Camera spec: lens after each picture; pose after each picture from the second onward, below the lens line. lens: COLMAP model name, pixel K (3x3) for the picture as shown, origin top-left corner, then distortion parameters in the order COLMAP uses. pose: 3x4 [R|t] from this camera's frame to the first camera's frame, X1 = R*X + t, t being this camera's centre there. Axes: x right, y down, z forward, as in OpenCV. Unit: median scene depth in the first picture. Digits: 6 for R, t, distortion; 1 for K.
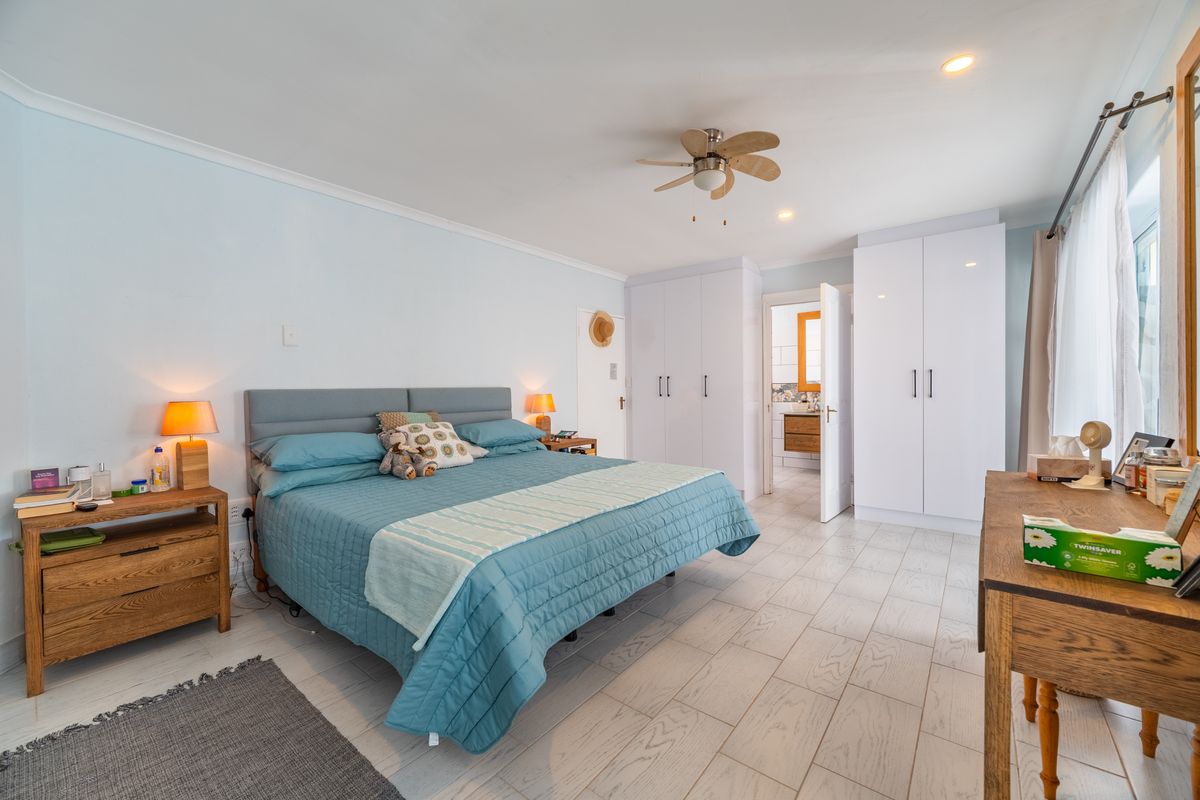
lens RADIAL K [[477.4, 0, 596.9], [0, 477.4, 394.0], [0, 0, 1]] dist [0.000009, -0.000019]
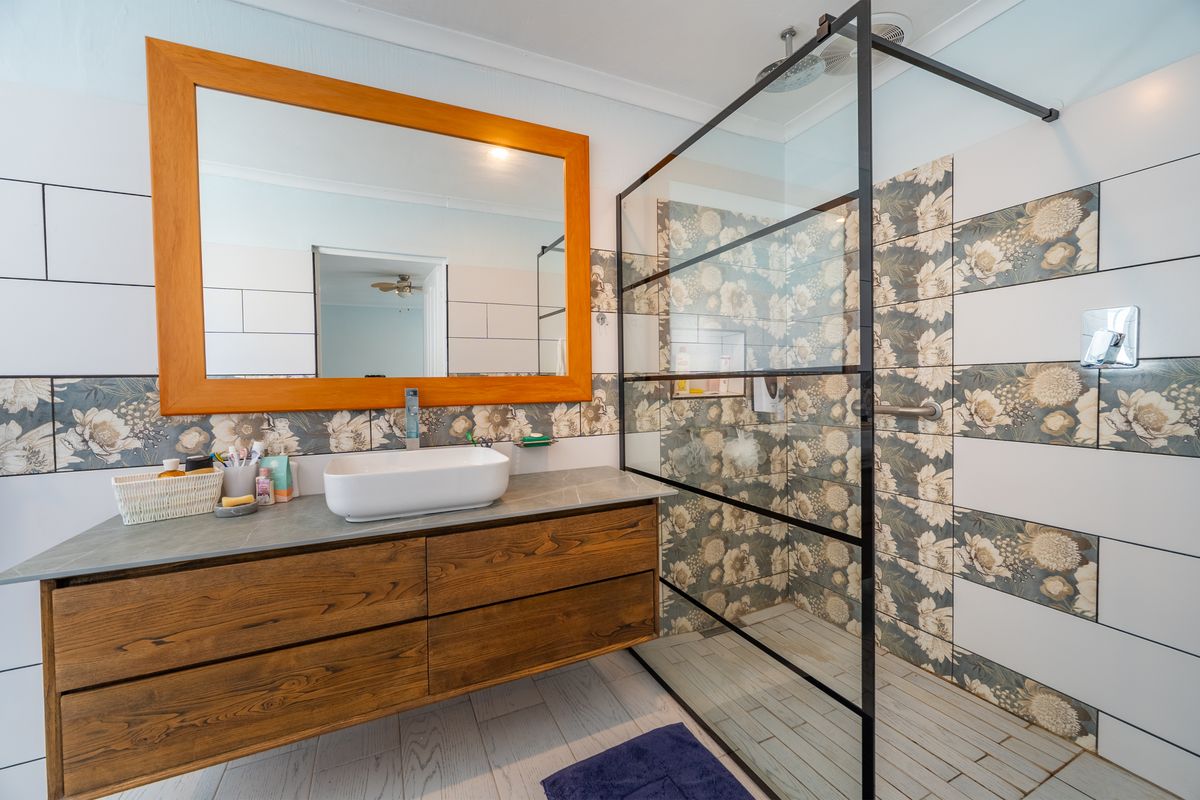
lens RADIAL K [[477.4, 0, 597.9], [0, 477.4, 397.8], [0, 0, 1]] dist [0.000009, -0.000019]
pose [[0.434362, -0.014079, 0.900628, 0.318316], [0.016857, 0.999830, 0.007500, -0.011444], [-0.900581, 0.011924, 0.434525, 0.741663]]
